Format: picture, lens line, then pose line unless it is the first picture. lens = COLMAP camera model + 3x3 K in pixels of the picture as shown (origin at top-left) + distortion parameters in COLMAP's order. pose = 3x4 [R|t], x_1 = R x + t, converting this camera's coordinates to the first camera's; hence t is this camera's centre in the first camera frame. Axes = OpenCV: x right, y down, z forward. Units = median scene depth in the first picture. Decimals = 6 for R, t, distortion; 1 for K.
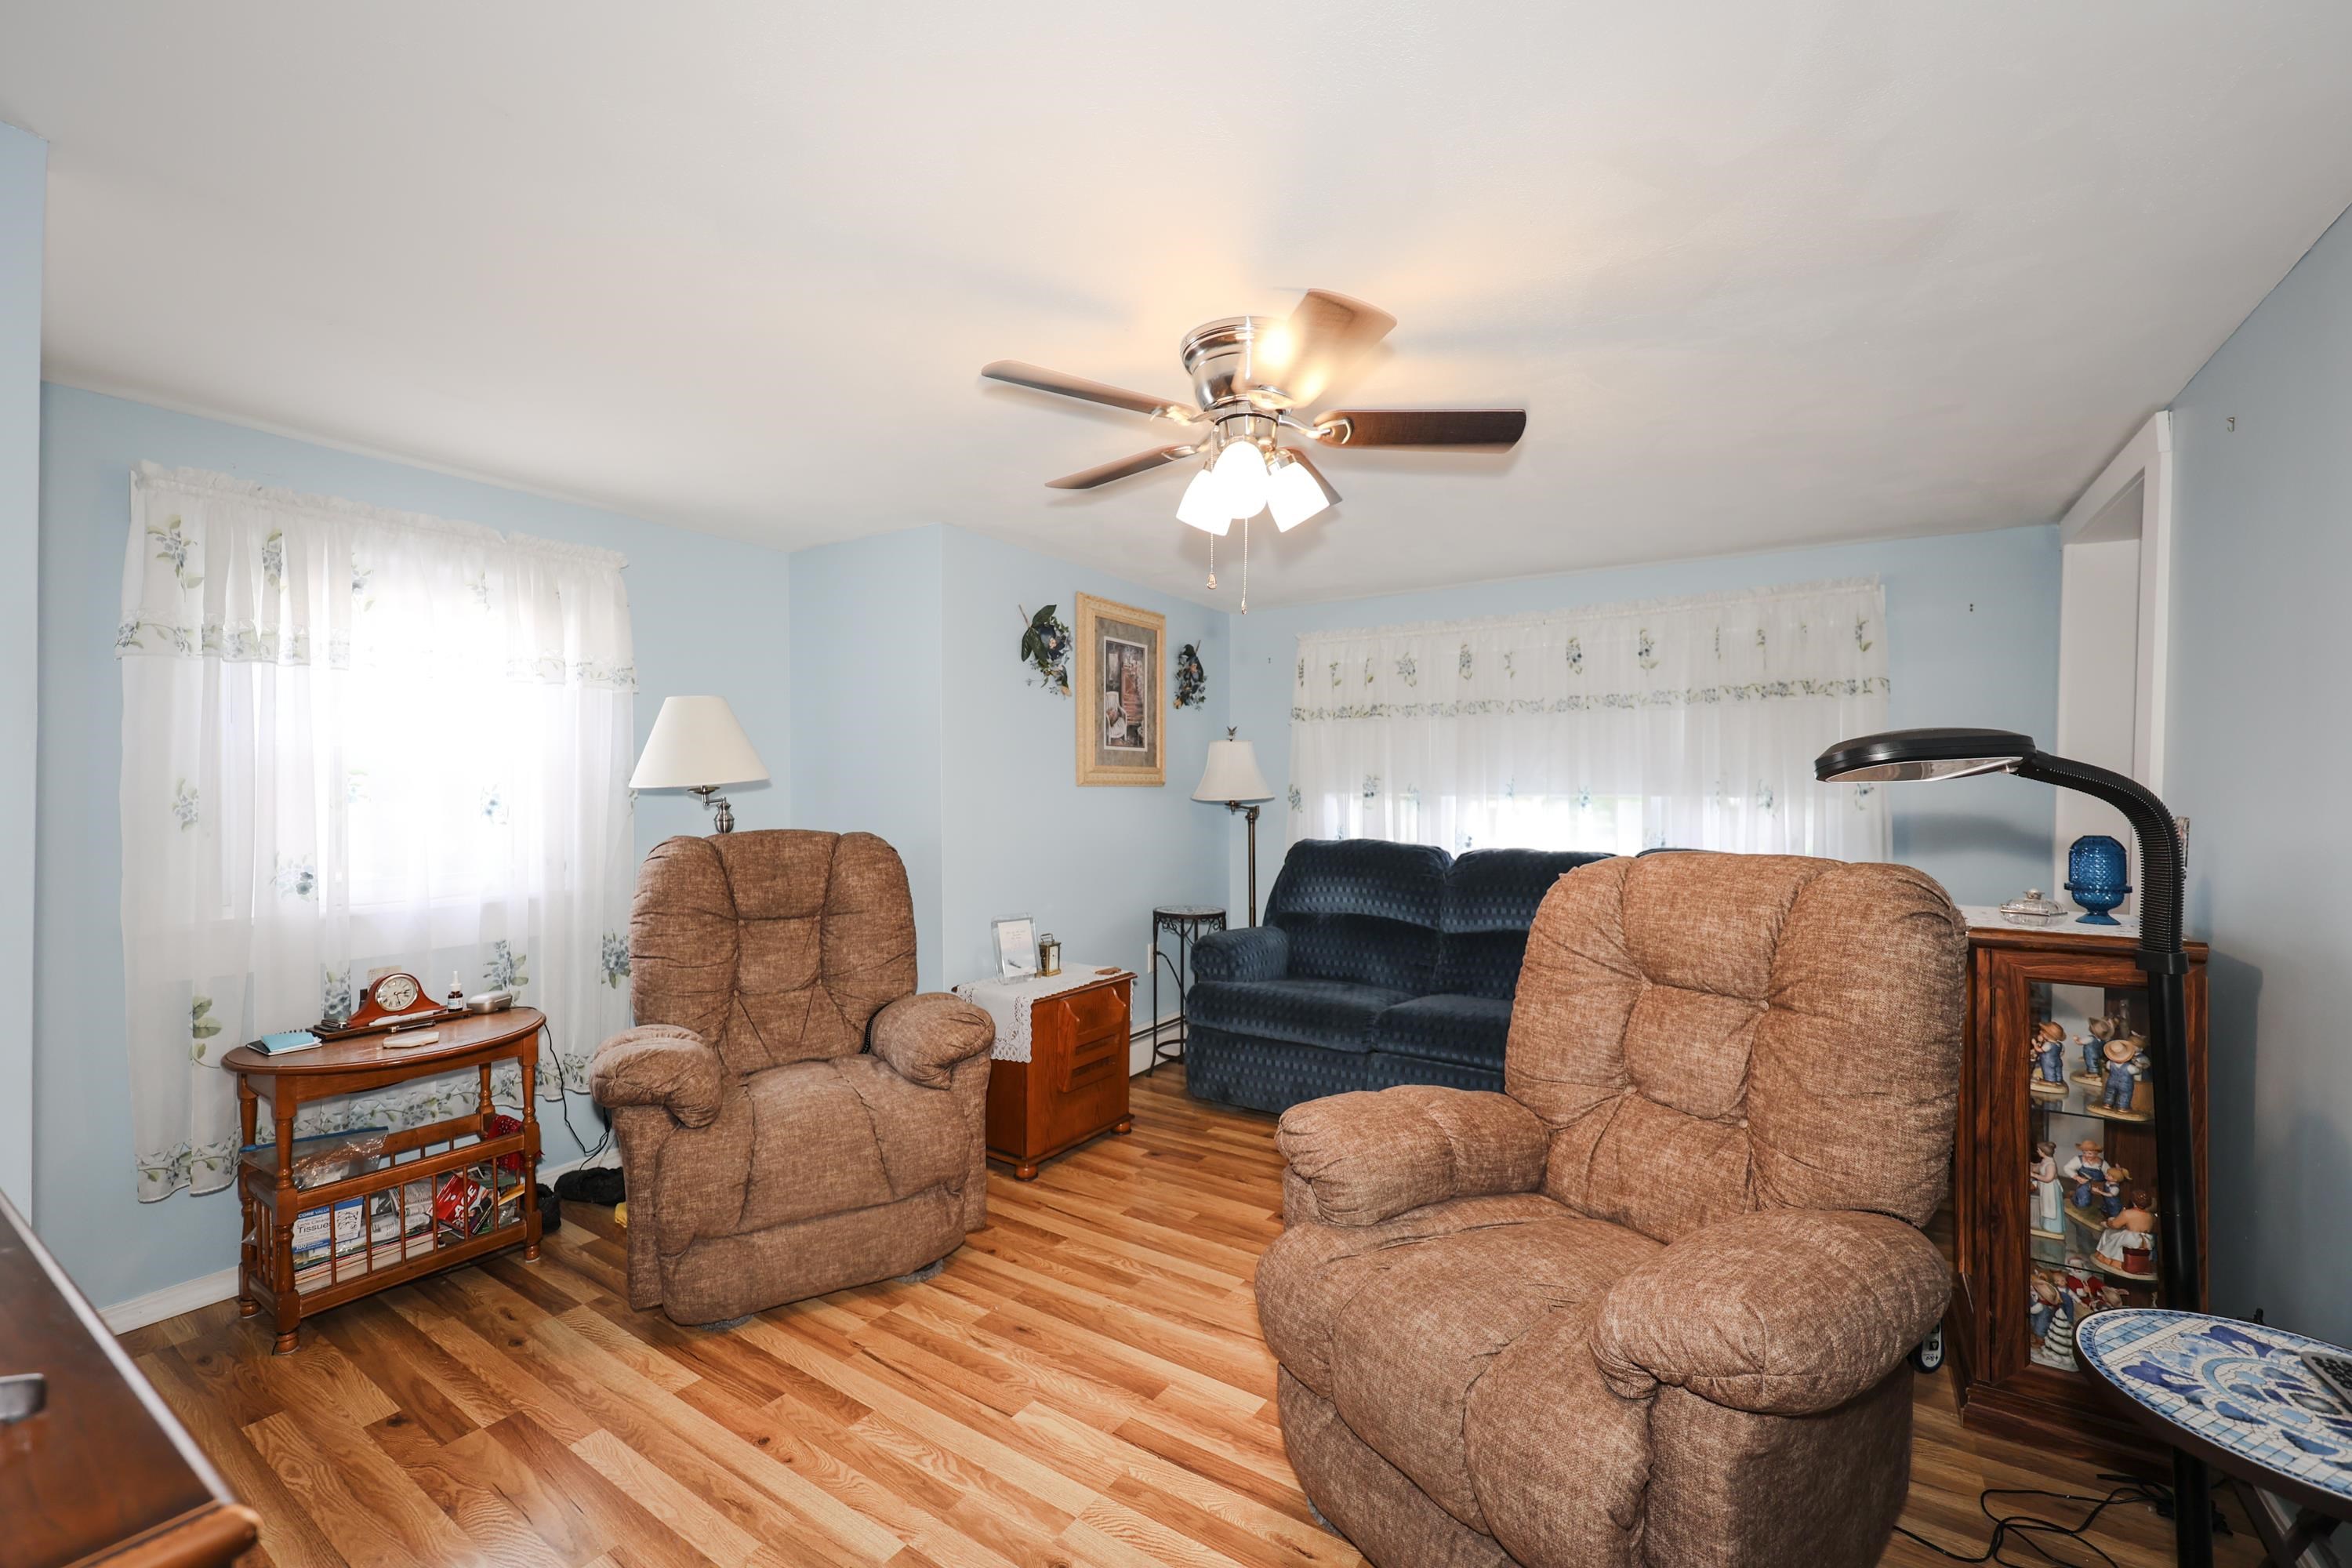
lens RADIAL K [[966.8, 0, 1184.2], [0, 966.8, 796.7], [0, 0, 1]] dist [0.000972, 0.000498]
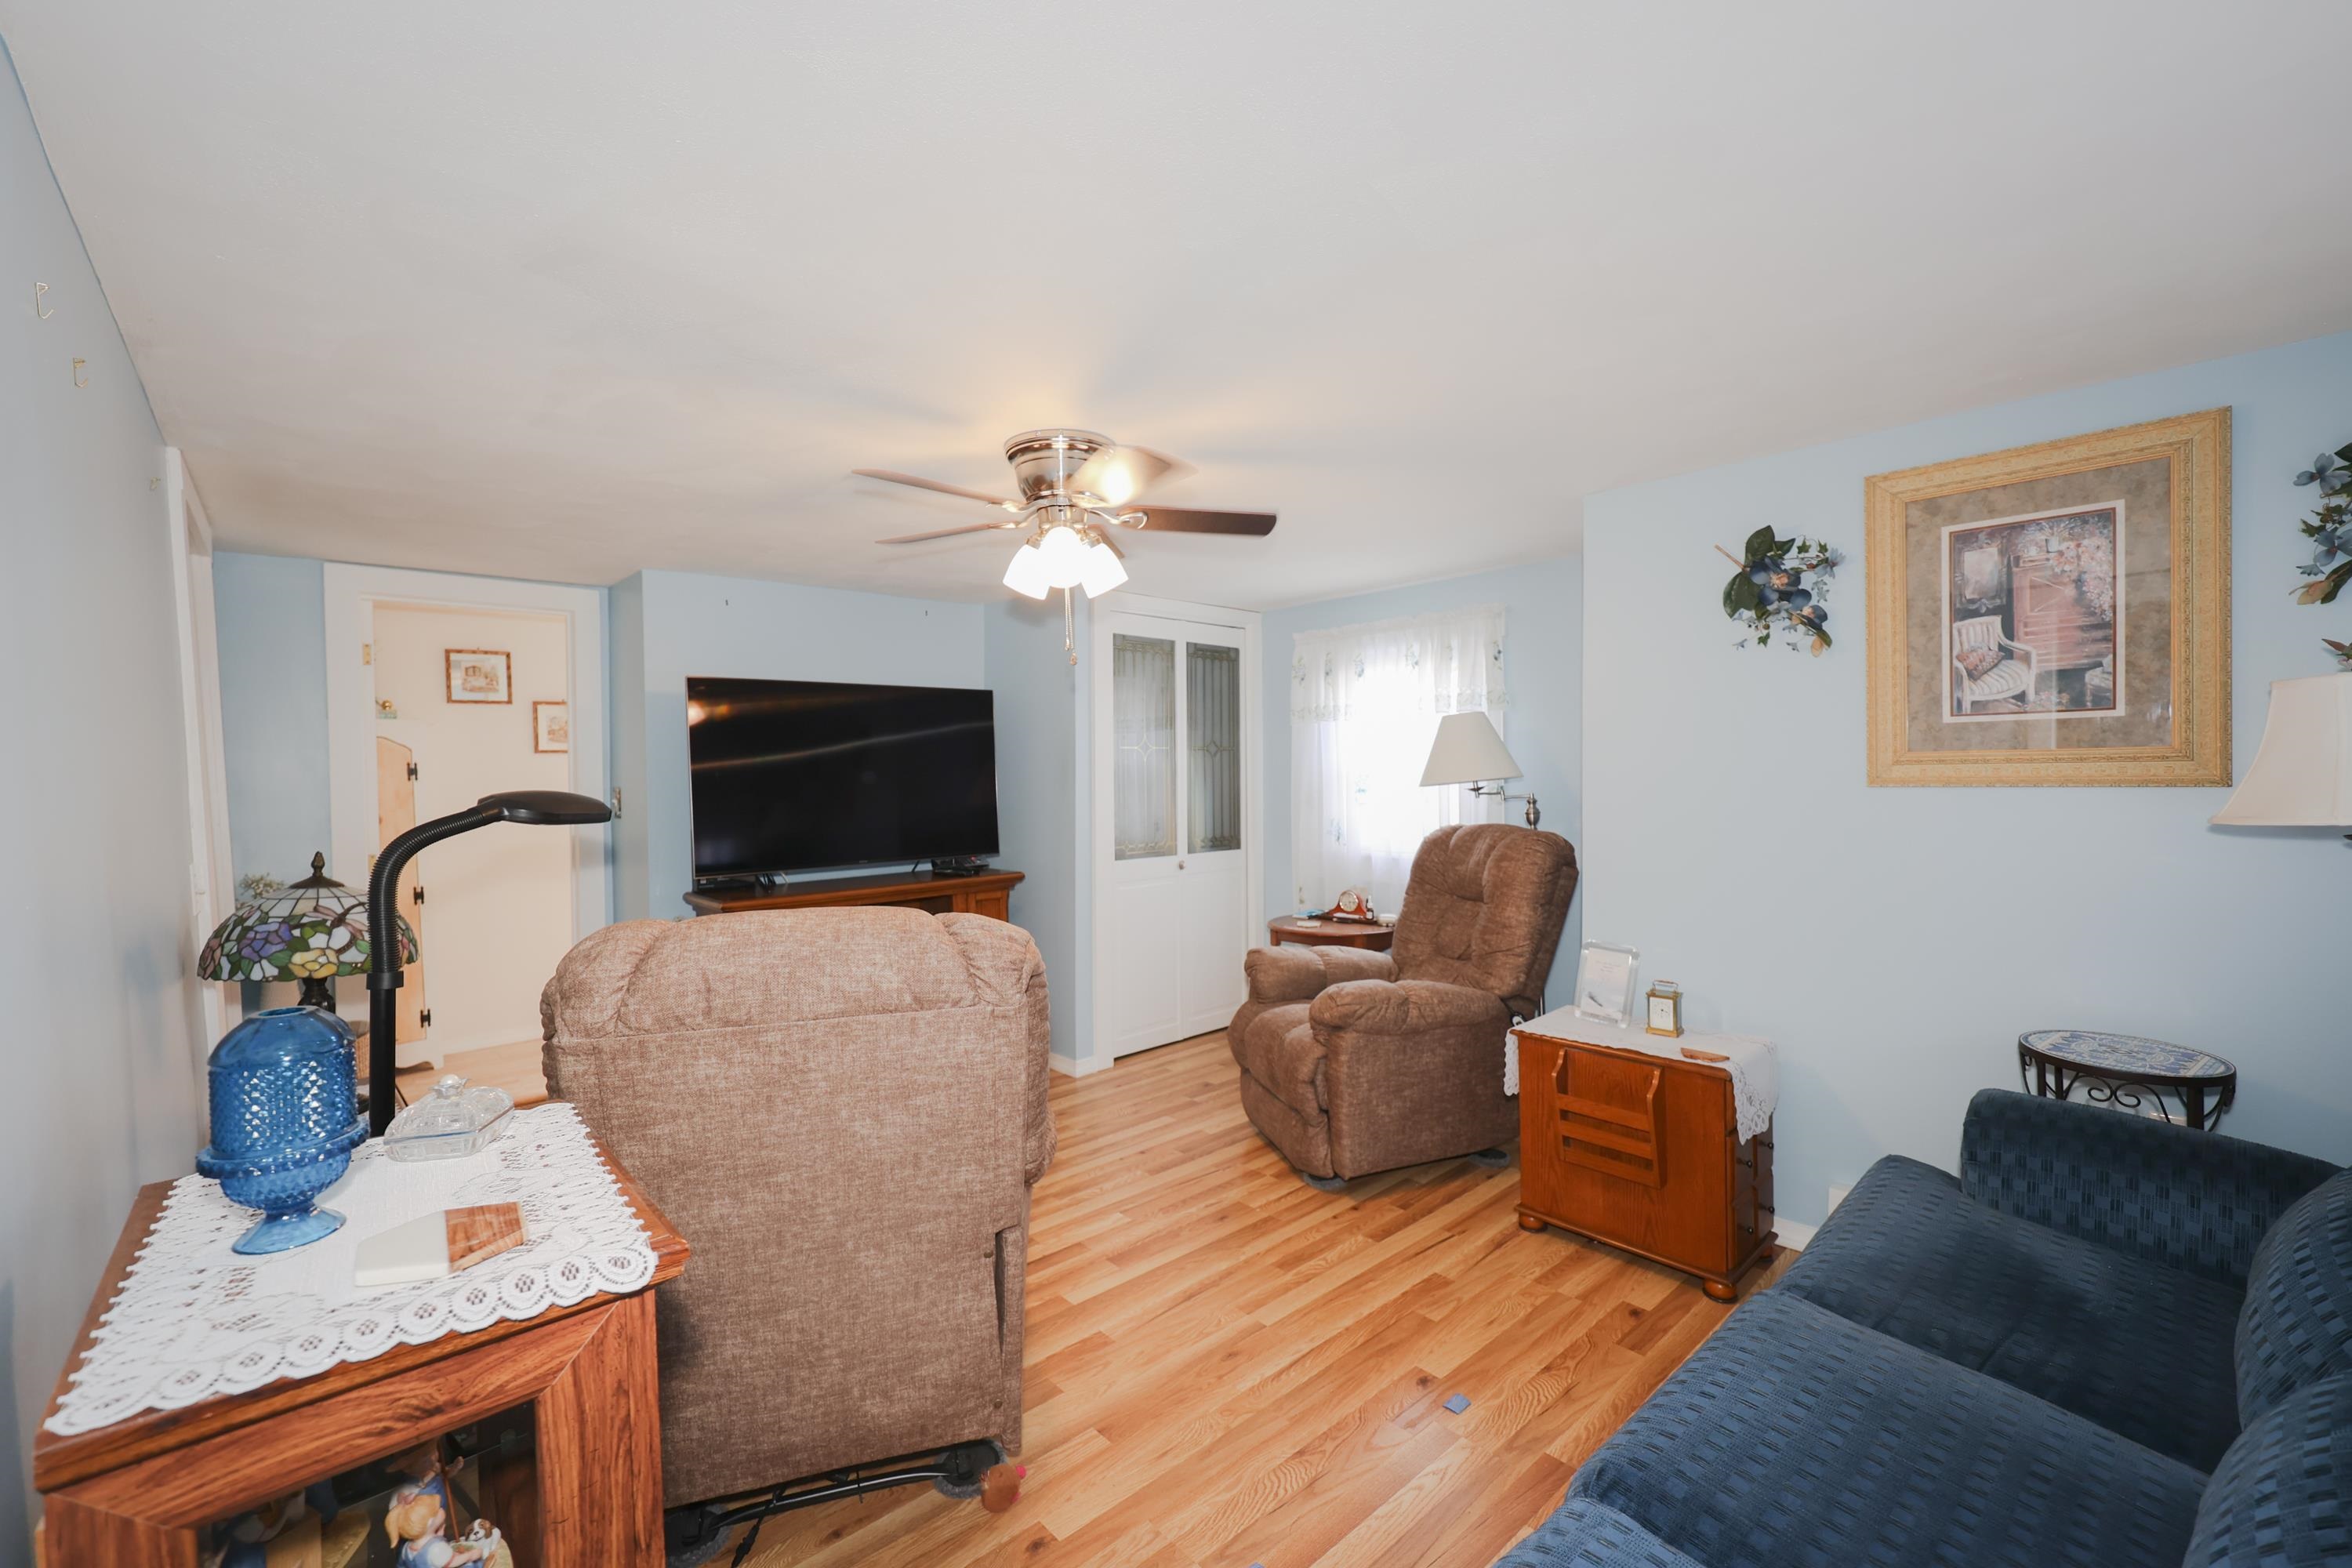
lens RADIAL K [[966.8, 0, 1182.1], [0, 966.8, 793.7], [0, 0, 1]] dist [0.000972, 0.000498]
pose [[-0.248981, 0.031701, -0.967990, 0.933988], [0.014210, 0.999476, 0.029077, -0.047471], [0.968404, -0.006515, -0.249301, 1.100703]]
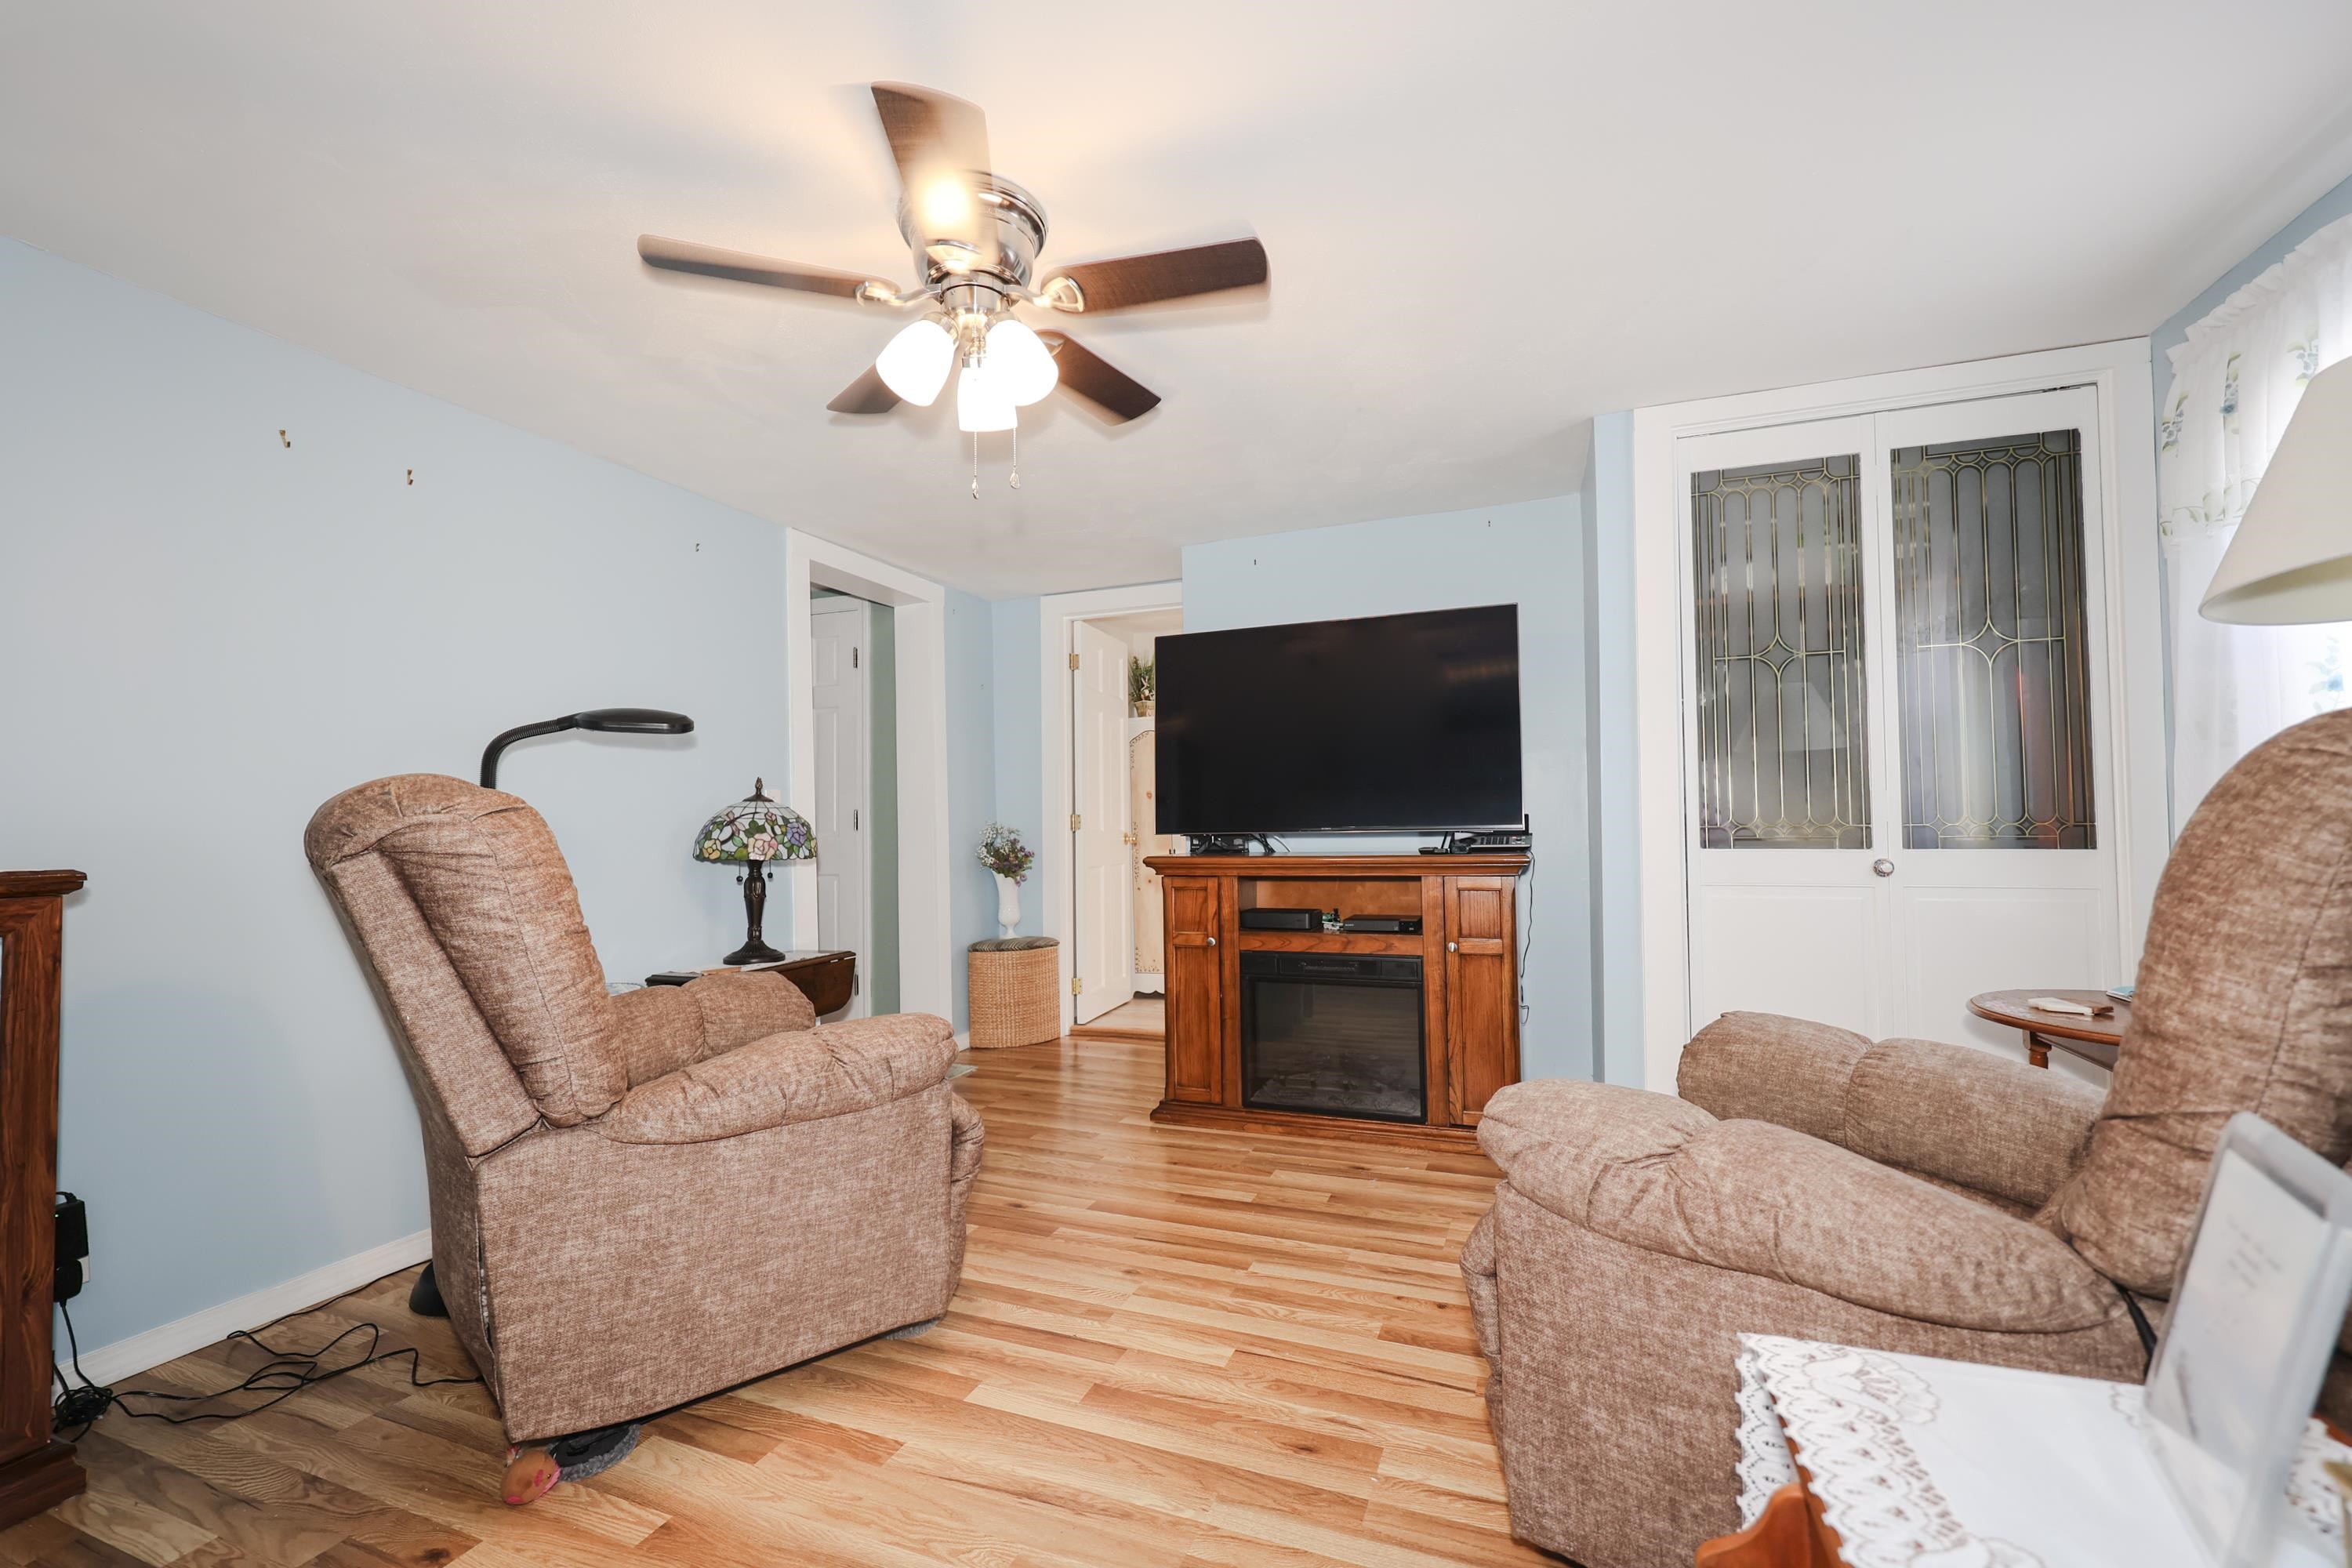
lens RADIAL K [[966.8, 0, 1174.2], [0, 966.8, 792.5], [0, 0, 1]] dist [0.000972, 0.000498]
pose [[-0.978328, 0.012989, -0.206651, 0.055535], [0.020199, 0.999257, -0.032819, 0.084911], [0.206072, -0.036281, -0.977864, 1.452859]]
